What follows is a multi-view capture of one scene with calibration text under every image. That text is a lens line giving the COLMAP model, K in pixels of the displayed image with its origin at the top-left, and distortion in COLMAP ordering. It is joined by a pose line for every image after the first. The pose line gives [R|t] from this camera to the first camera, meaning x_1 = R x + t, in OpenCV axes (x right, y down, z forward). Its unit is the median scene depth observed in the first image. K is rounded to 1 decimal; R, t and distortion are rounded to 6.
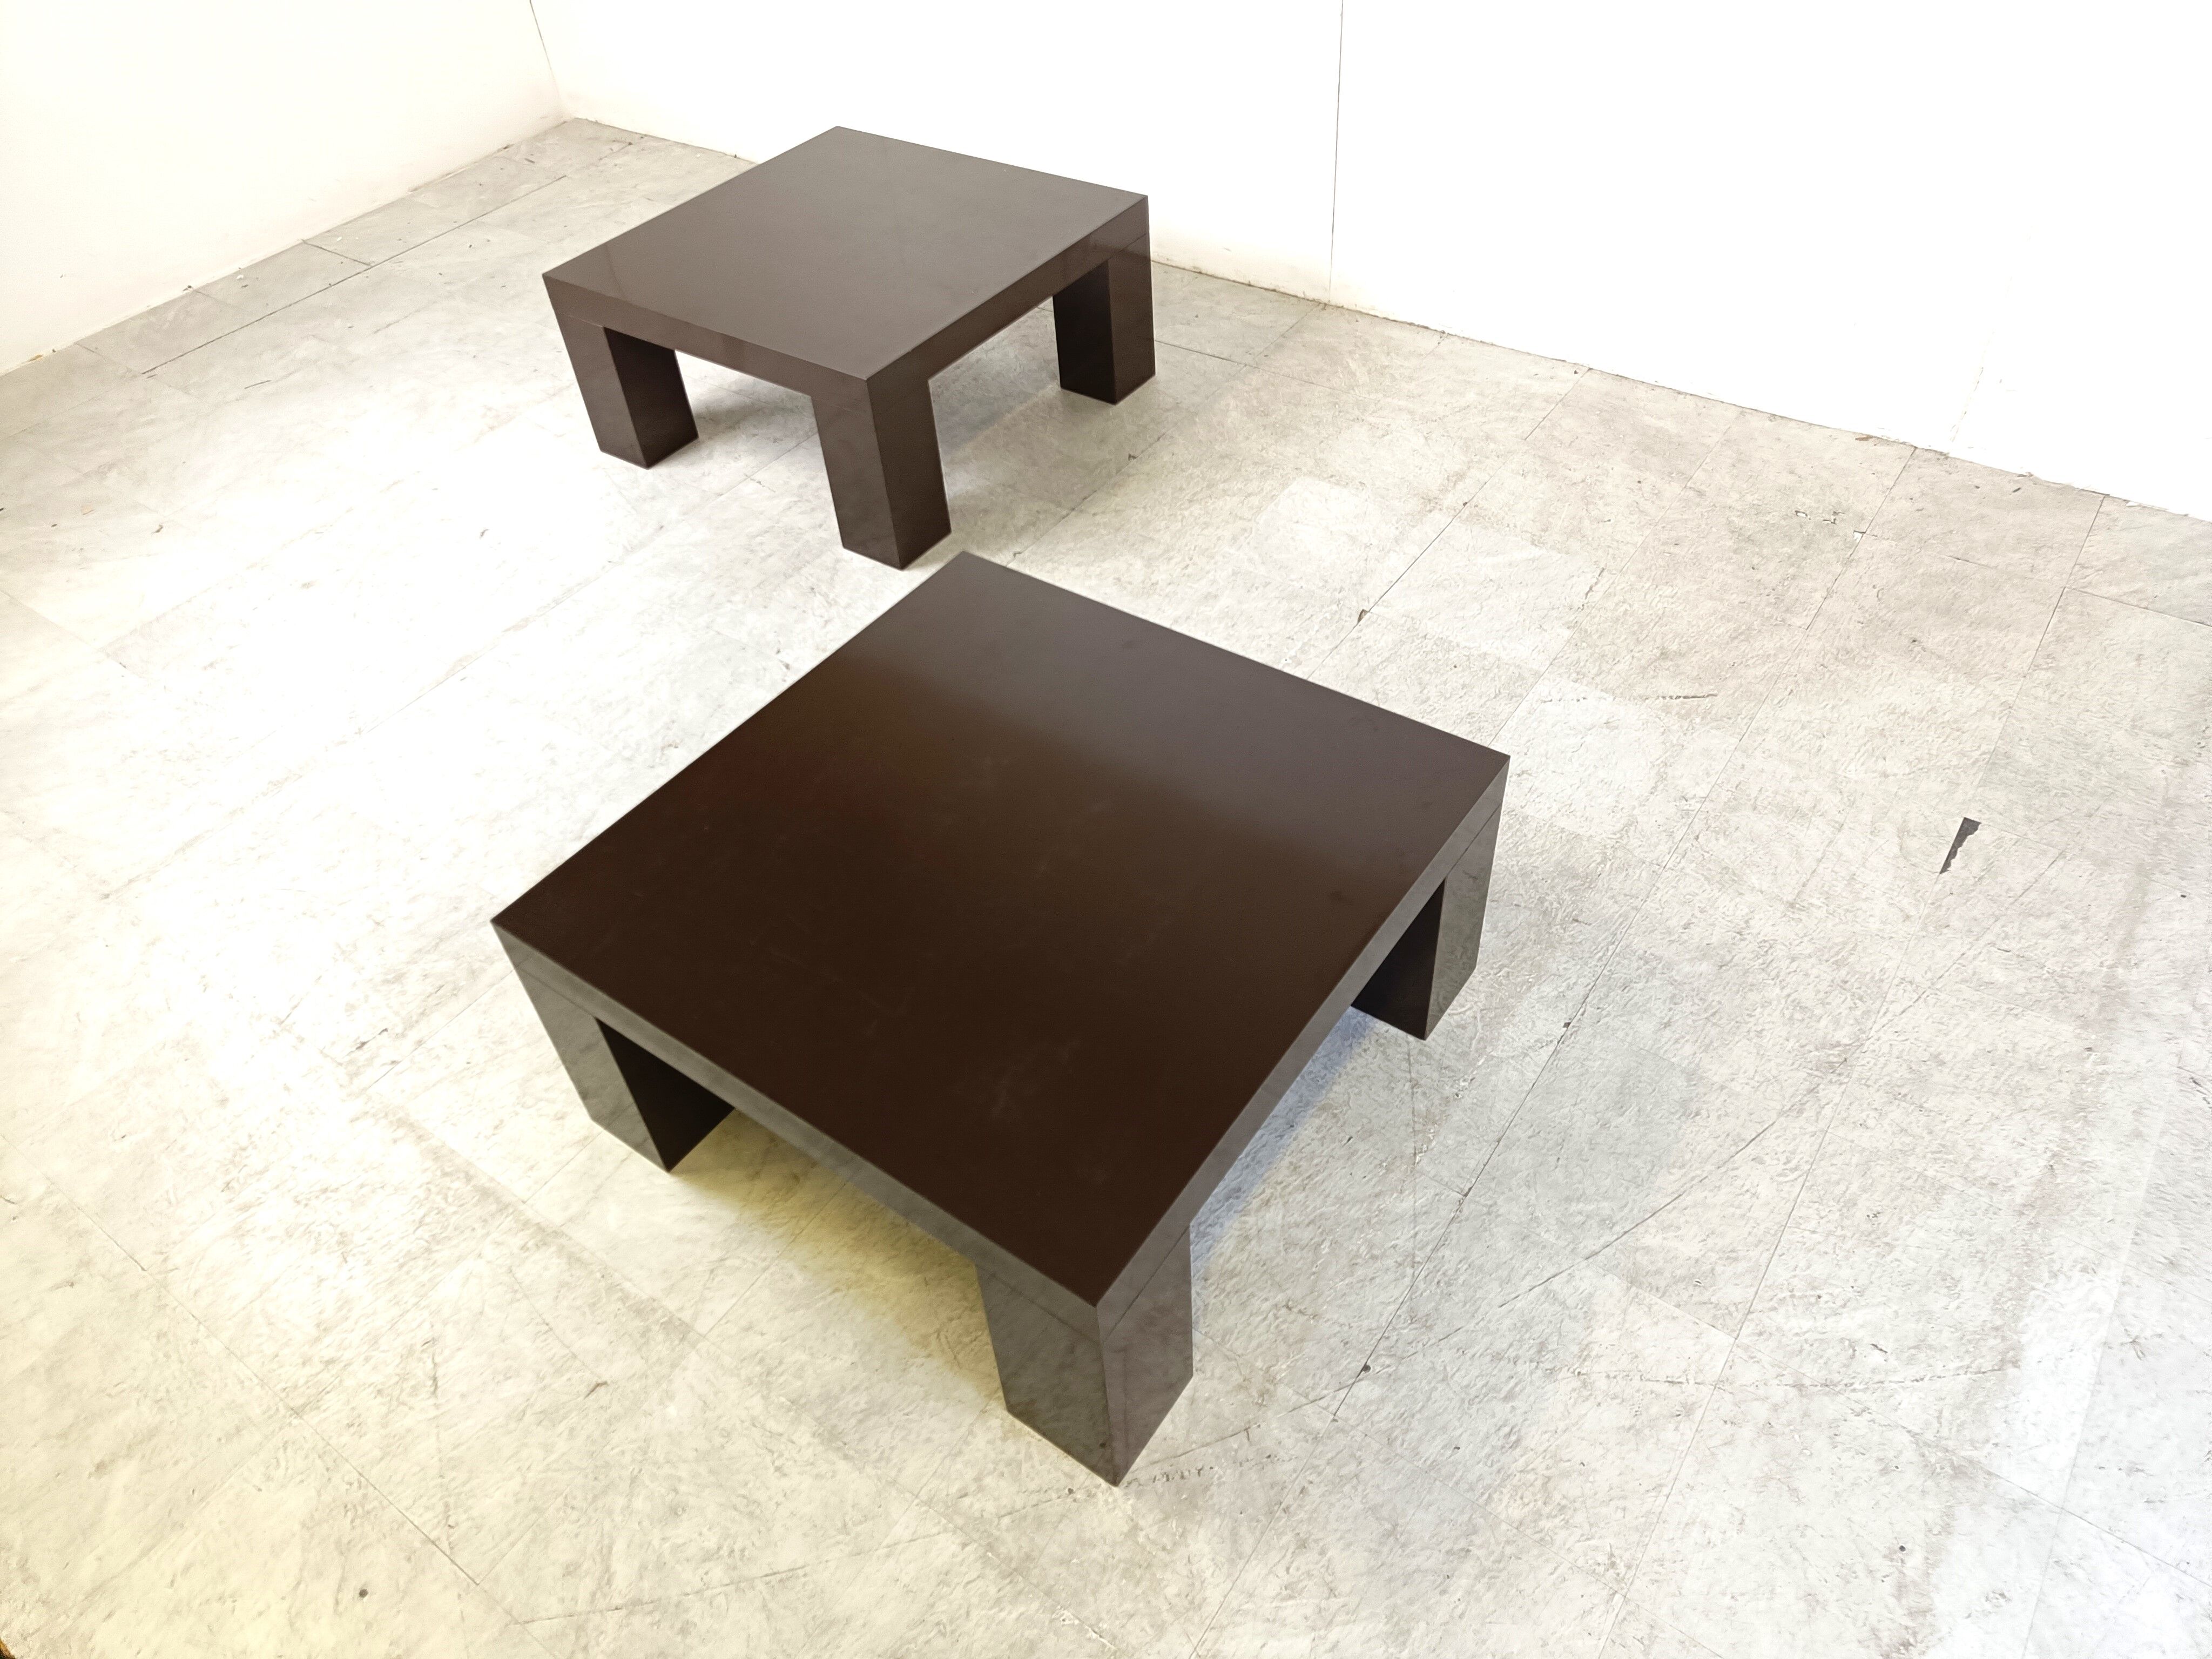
lens RADIAL K [[1538.1, 0, 1082.2], [0, 1538.1, 796.9], [0, 0, 1]] dist [0.007190, -0.001176]
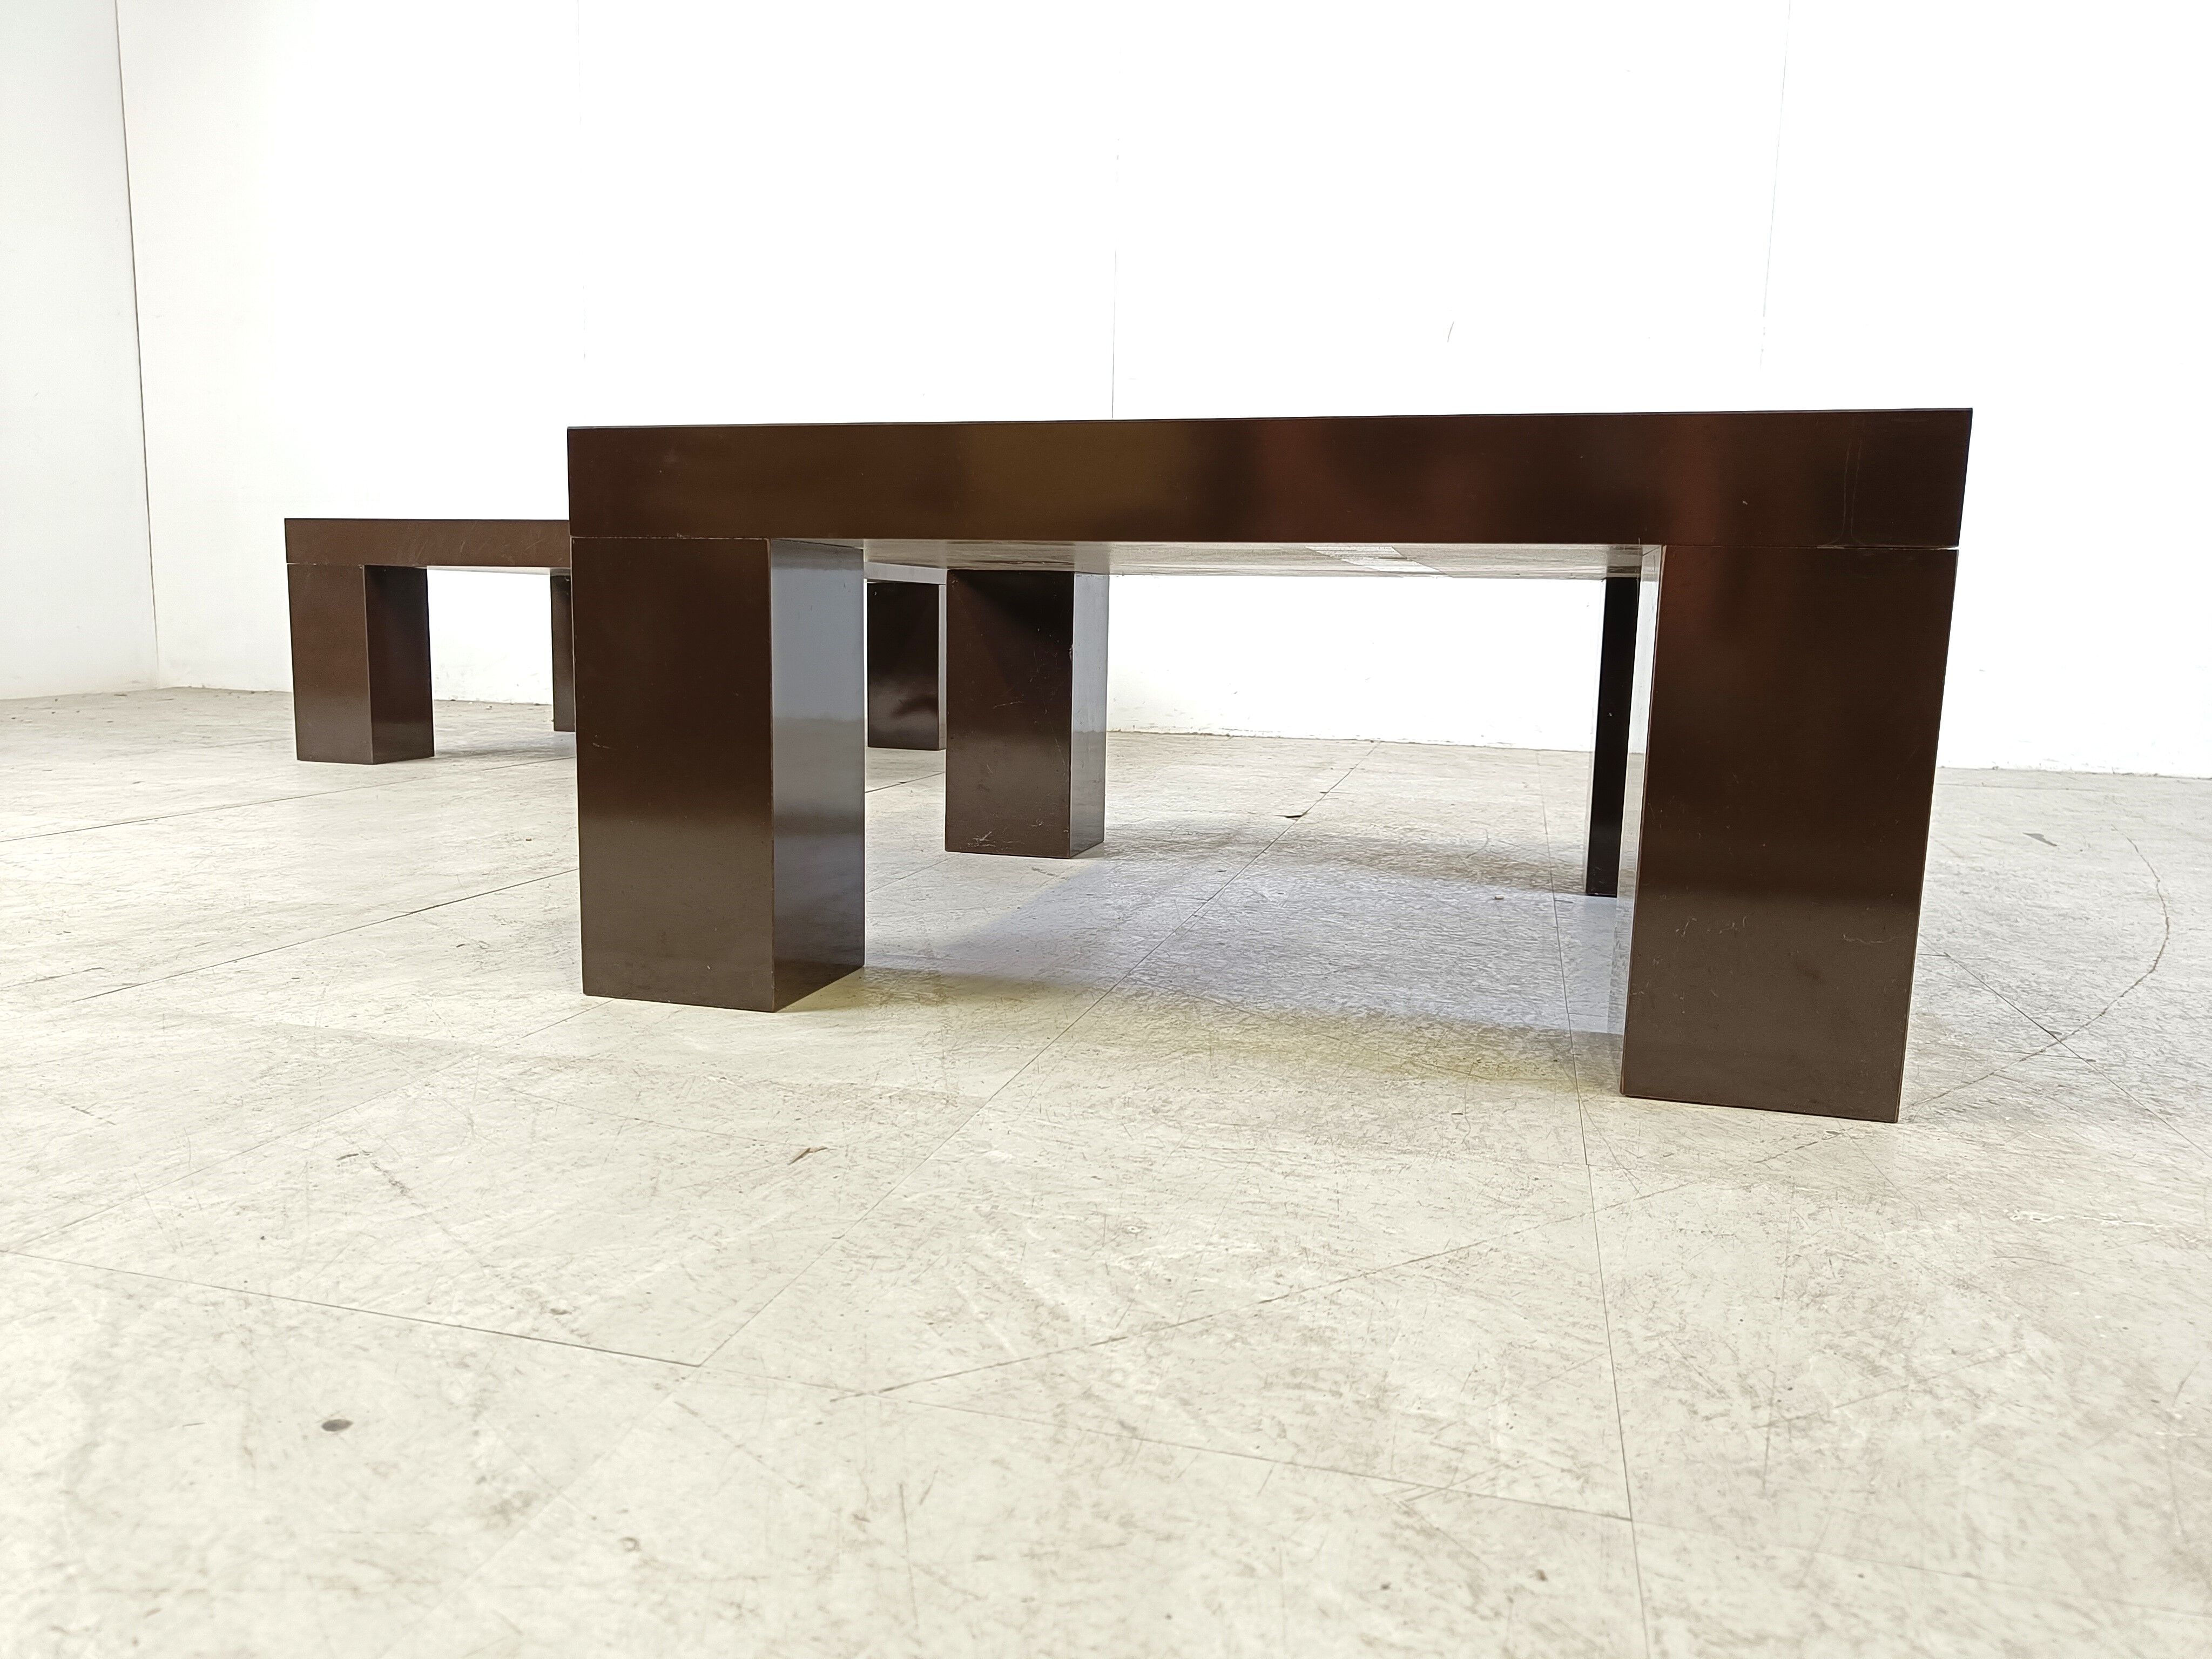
lens RADIAL K [[1538.1, 0, 1103.5], [0, 1538.1, 838.8], [0, 0, 1]] dist [0.007190, -0.001176]
pose [[0.933620, 0.031969, 0.356836, -0.410834], [0.178892, 0.821357, -0.541637, 0.584689], [-0.310405, 0.569518, 0.761116, 0.601945]]
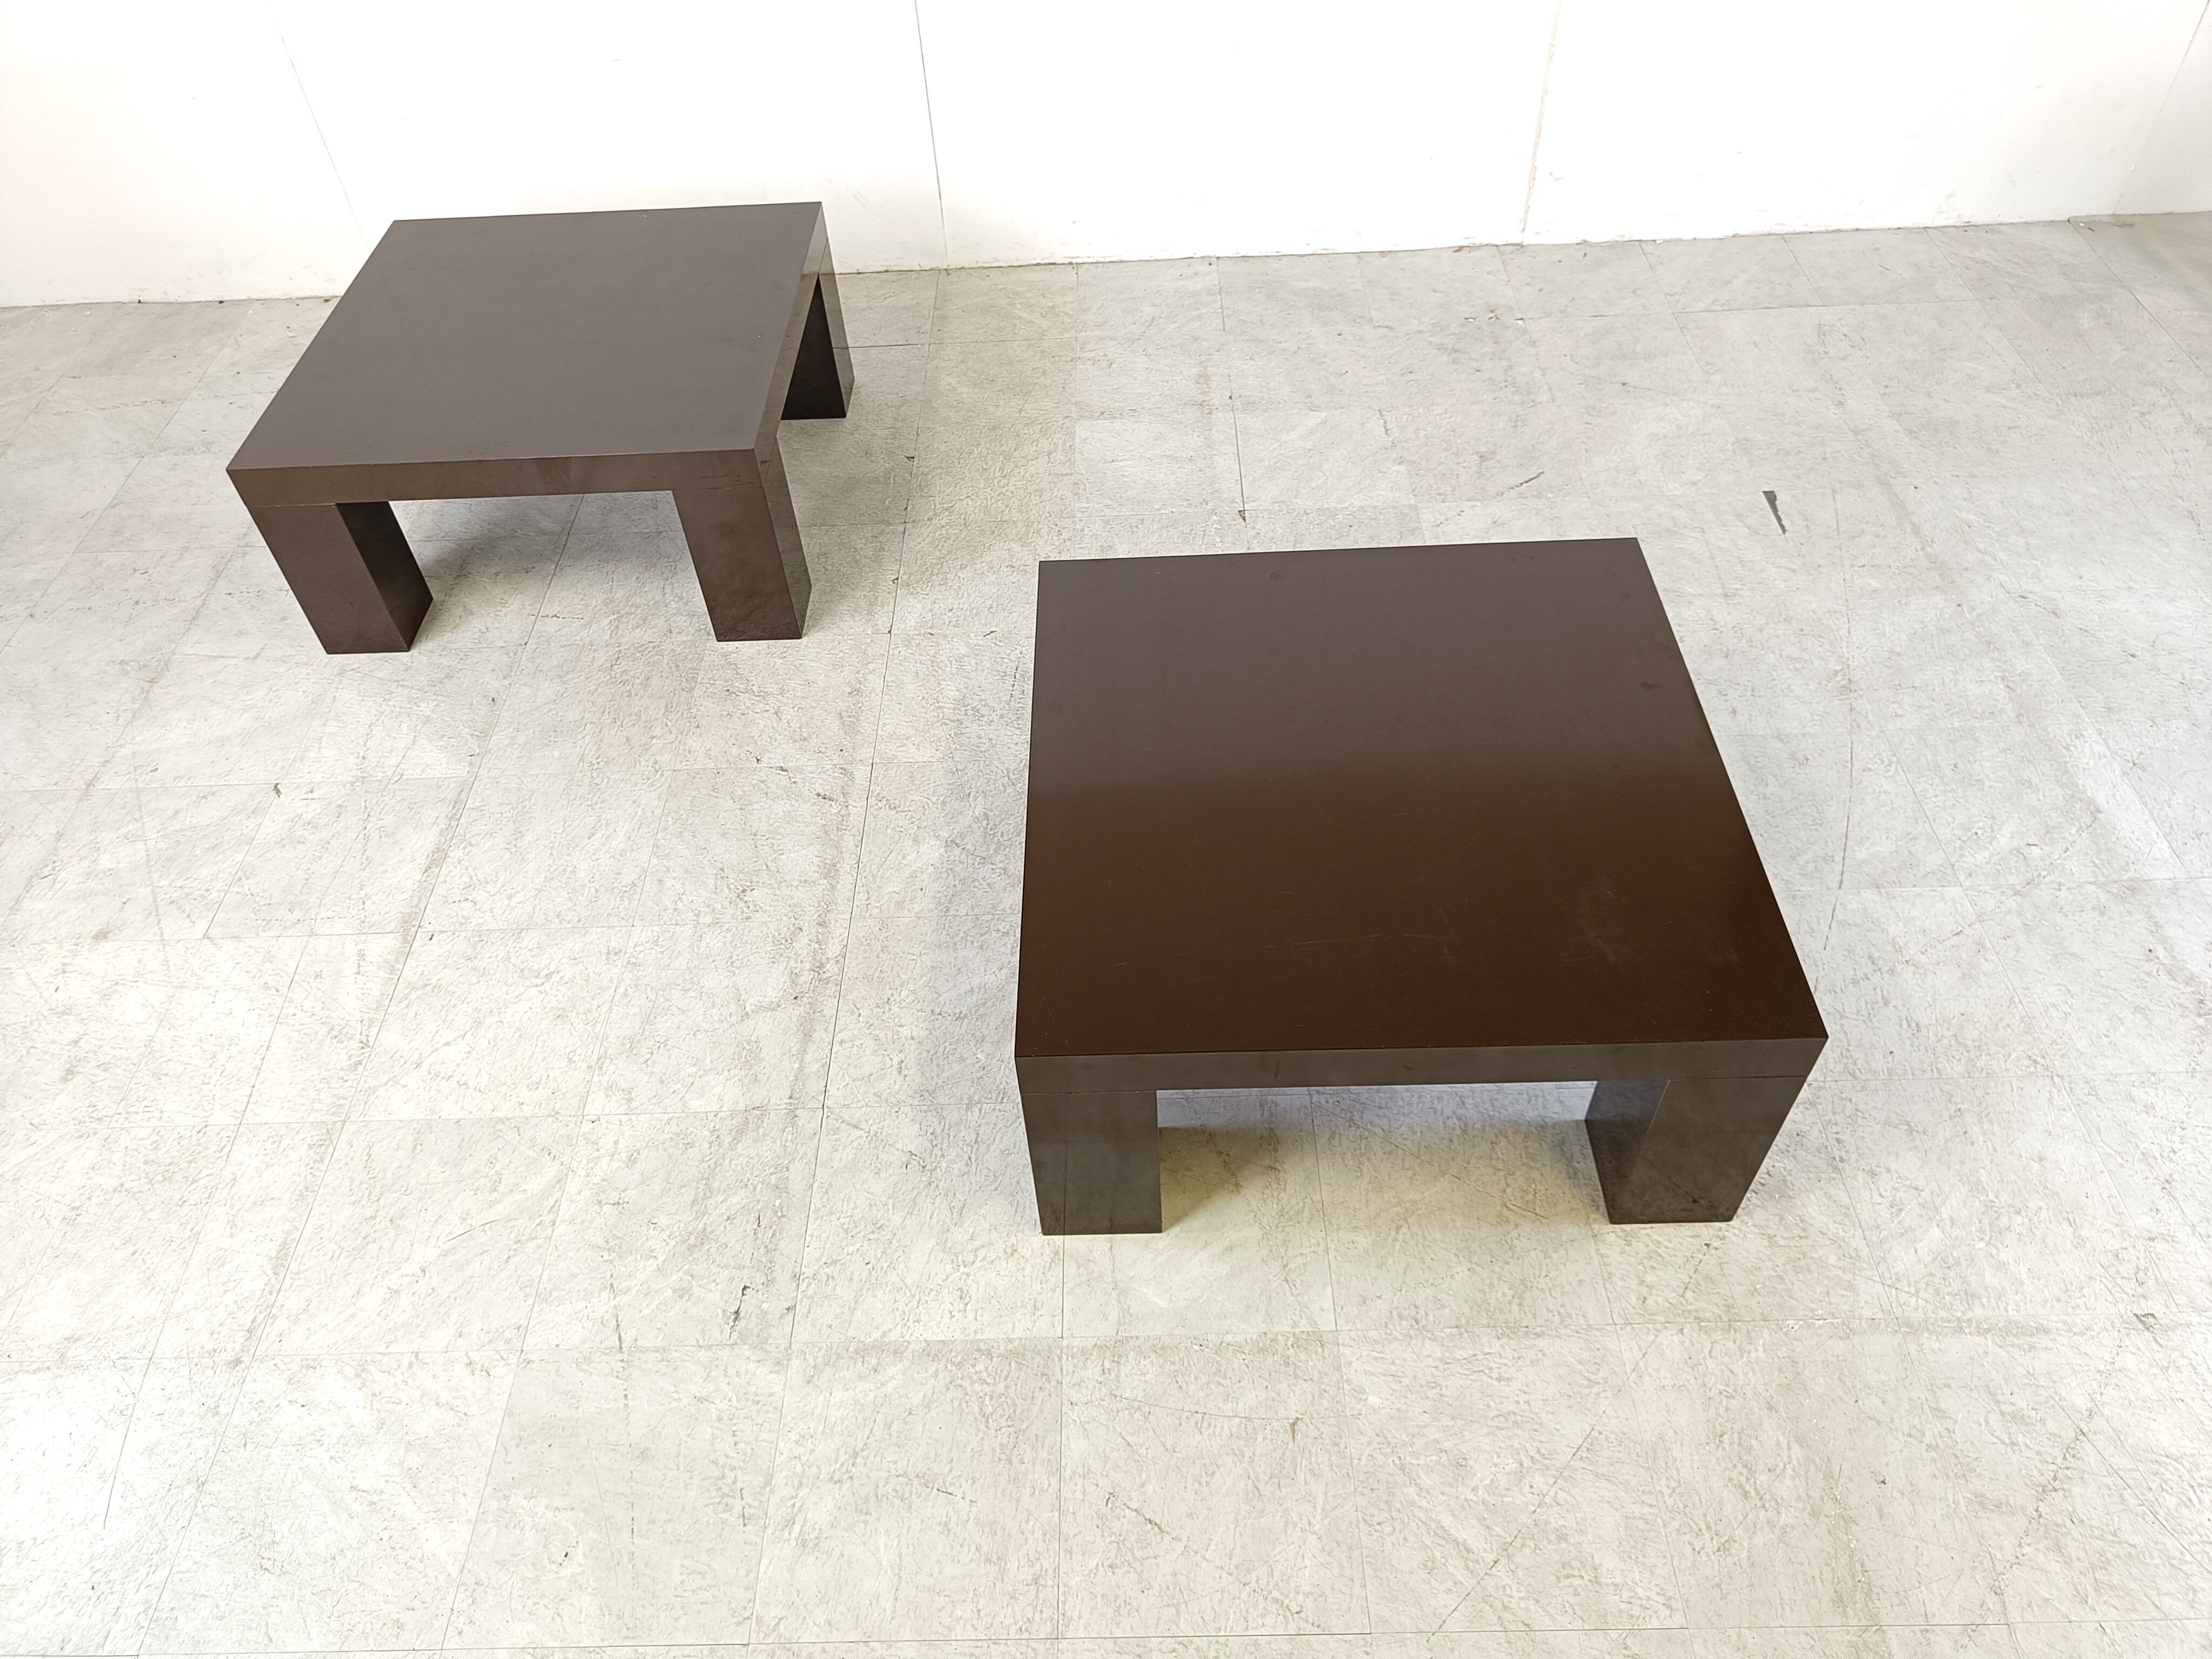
lens RADIAL K [[1538.1, 0, 1119.0], [0, 1538.1, 801.0], [0, 0, 1]] dist [0.007190, -0.001176]
pose [[0.810522, -0.405338, 0.422795, -0.685914], [0.397140, 0.910904, 0.111954, -0.145485], [-0.430504, 0.077168, 0.899284, 0.129156]]
